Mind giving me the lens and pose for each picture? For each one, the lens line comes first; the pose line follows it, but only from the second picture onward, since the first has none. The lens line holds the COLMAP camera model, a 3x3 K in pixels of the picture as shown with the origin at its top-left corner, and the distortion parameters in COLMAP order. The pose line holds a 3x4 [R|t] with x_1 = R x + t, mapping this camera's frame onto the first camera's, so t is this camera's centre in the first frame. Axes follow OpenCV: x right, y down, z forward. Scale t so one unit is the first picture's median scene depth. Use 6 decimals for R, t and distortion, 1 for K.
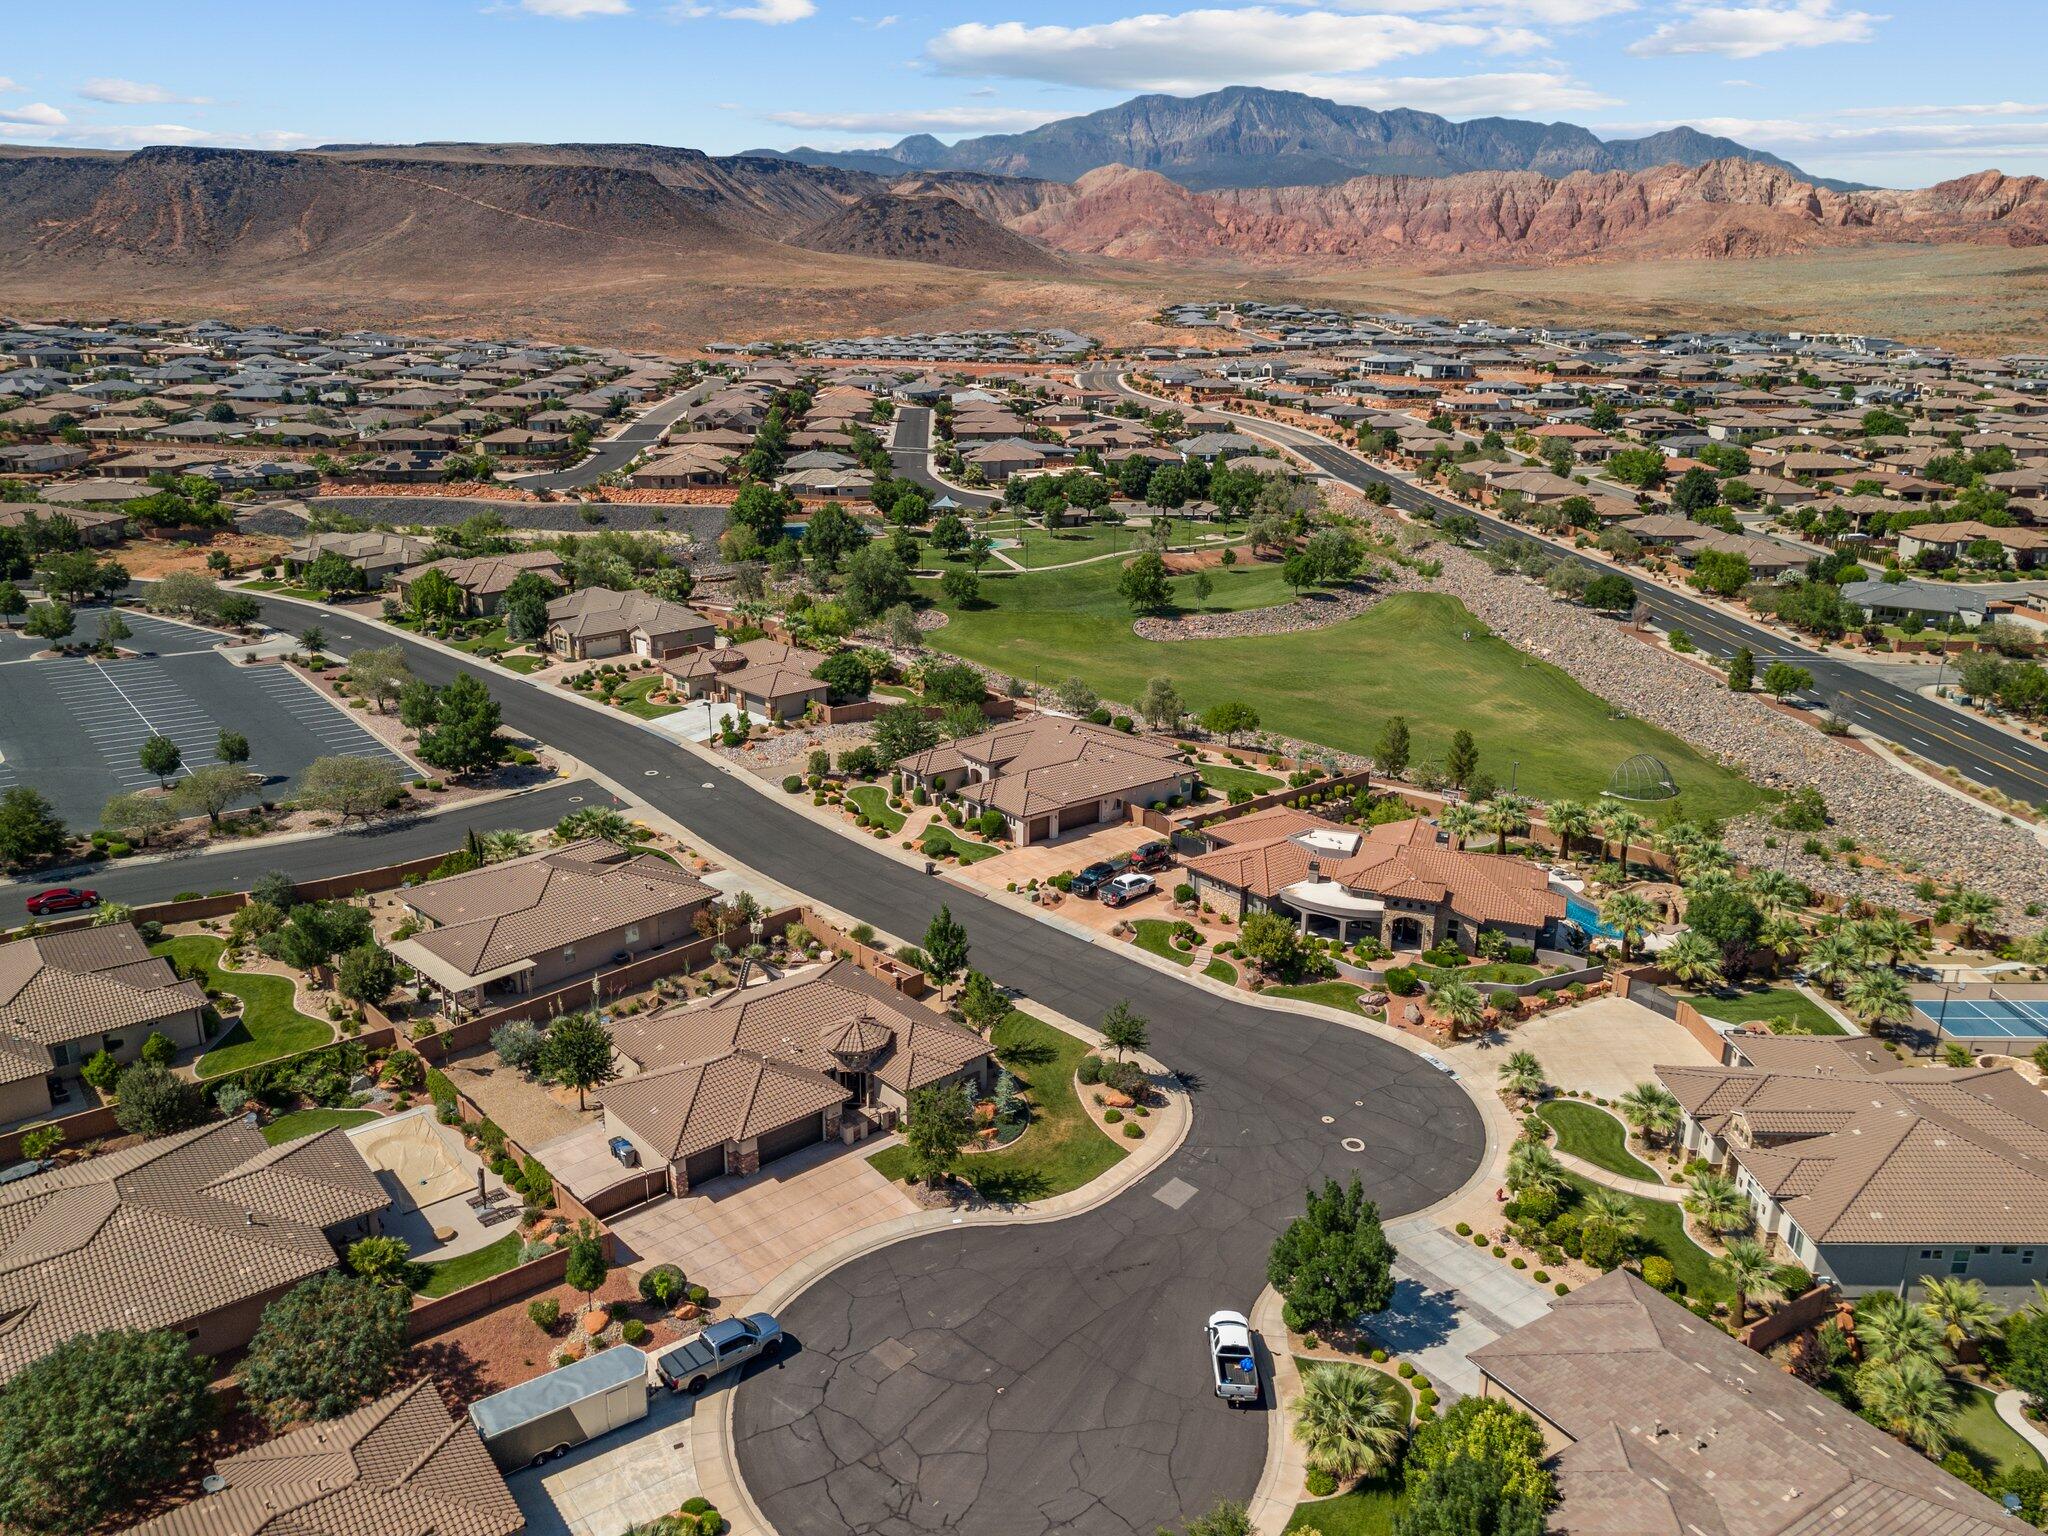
lens RADIAL K [[1499.7, 0, 1022.3], [0, 1499.7, 762.1], [0, 0, 1]] dist [0.092334, -0.086528]
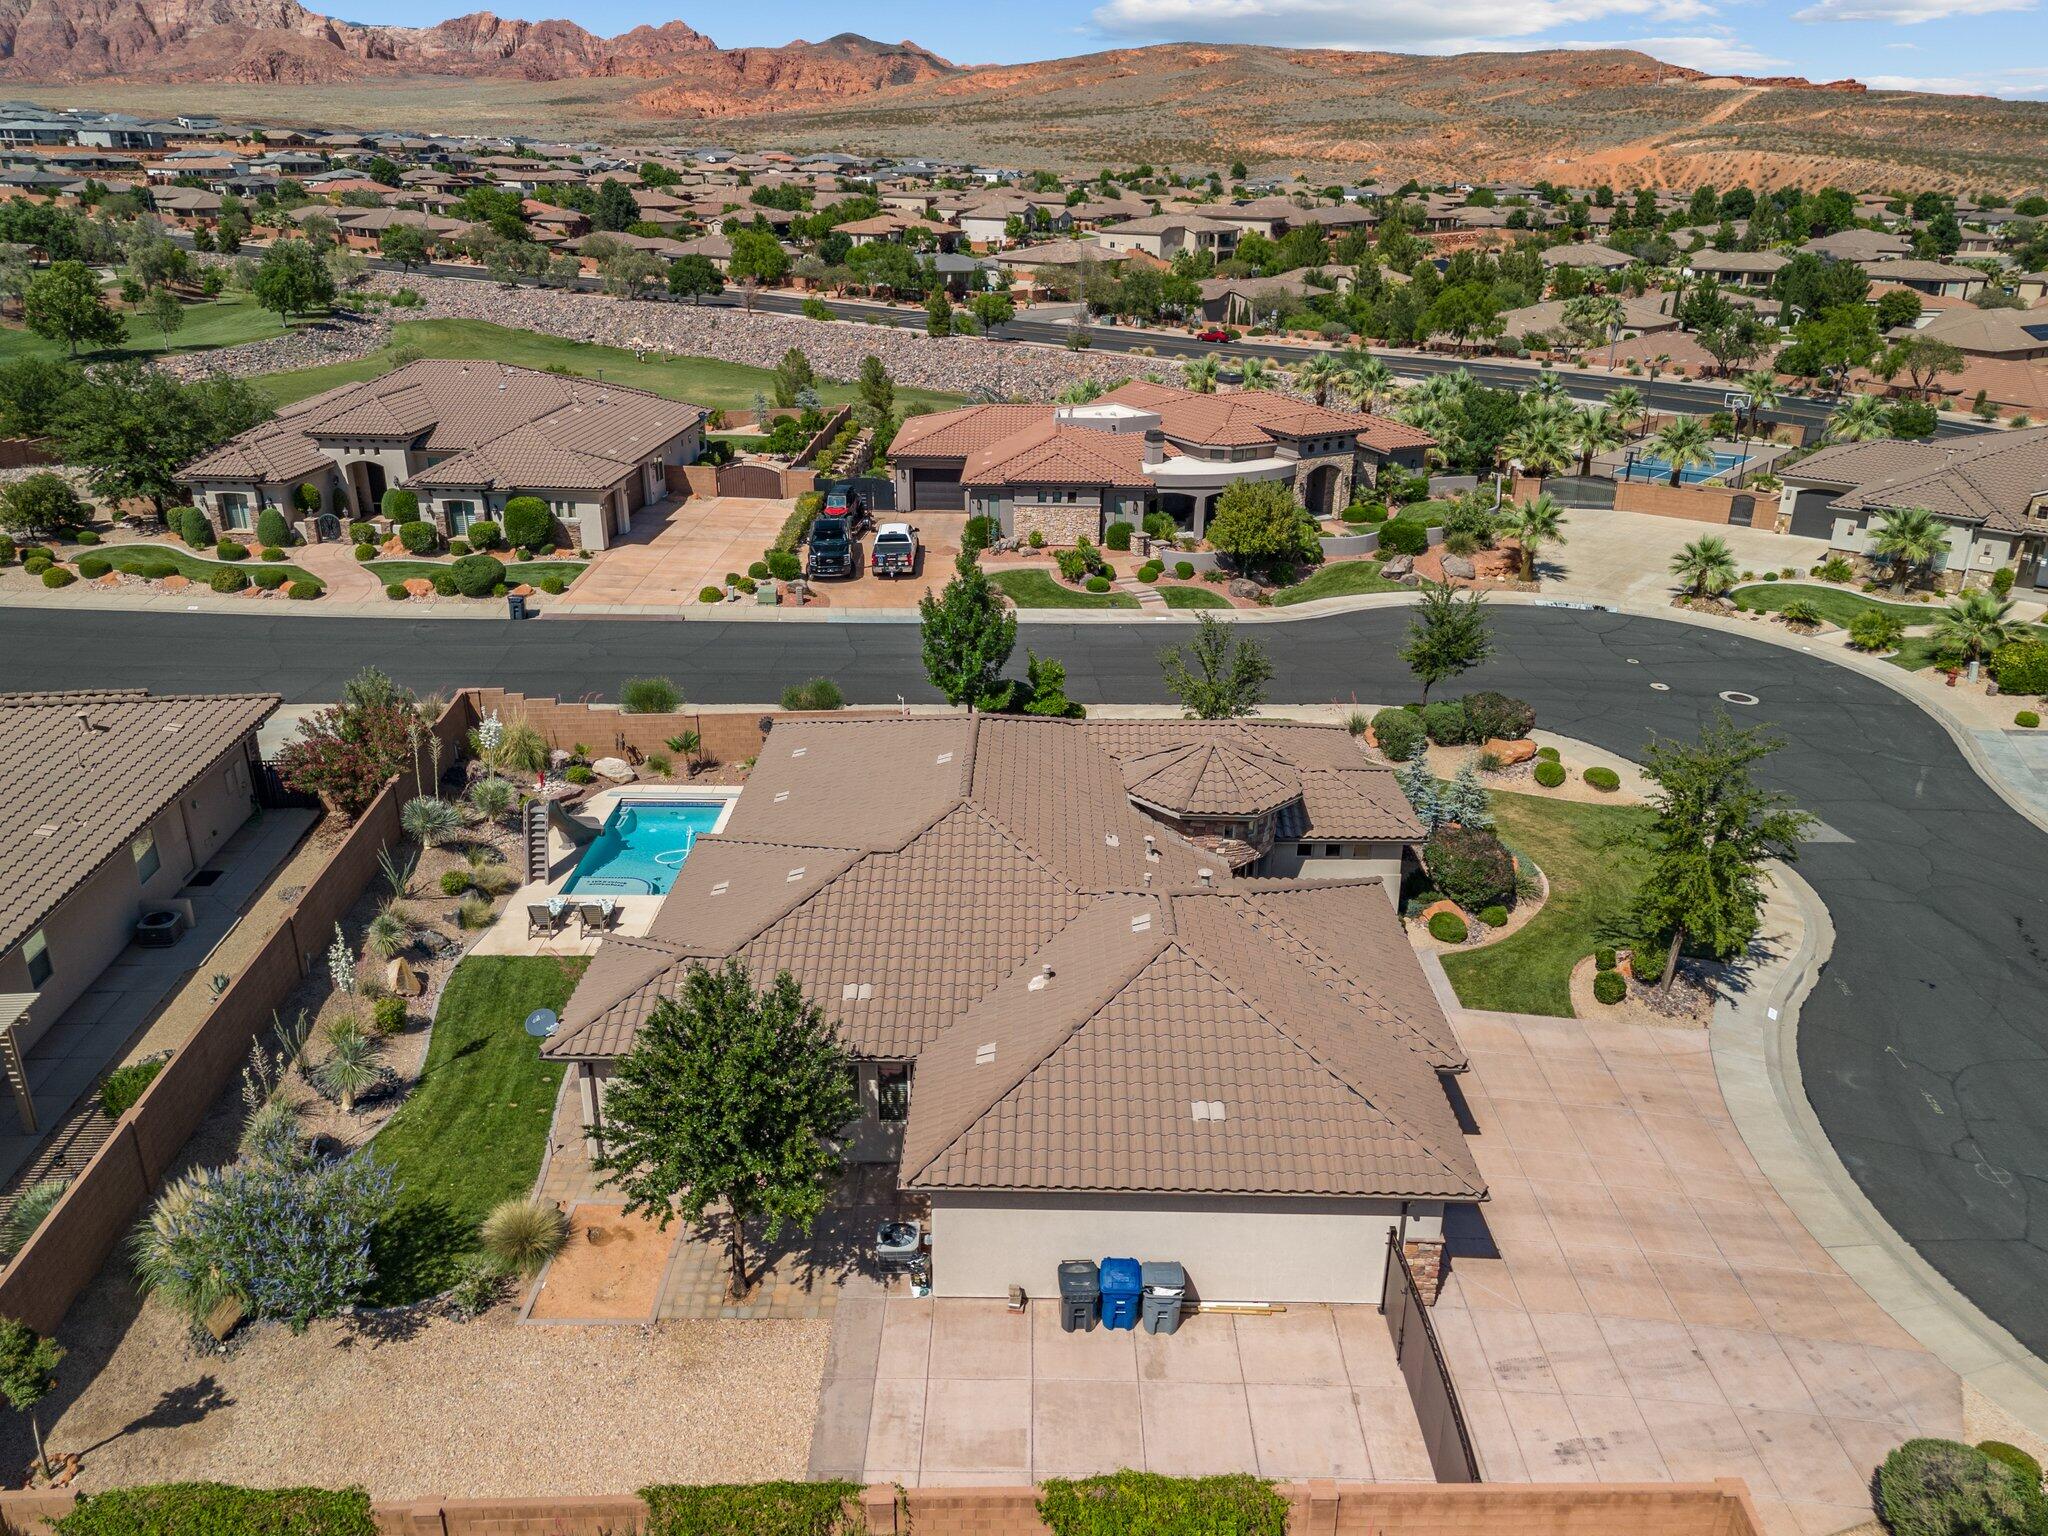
lens RADIAL K [[1499.7, 0, 1022.3], [0, 1499.7, 762.1], [0, 0, 1]] dist [0.092334, -0.086528]
pose [[0.662970, -0.288012, 0.691028, -0.291753], [0.224626, 0.957035, 0.183375, 0.062826], [-0.714152, 0.033651, 0.699181, 0.517459]]
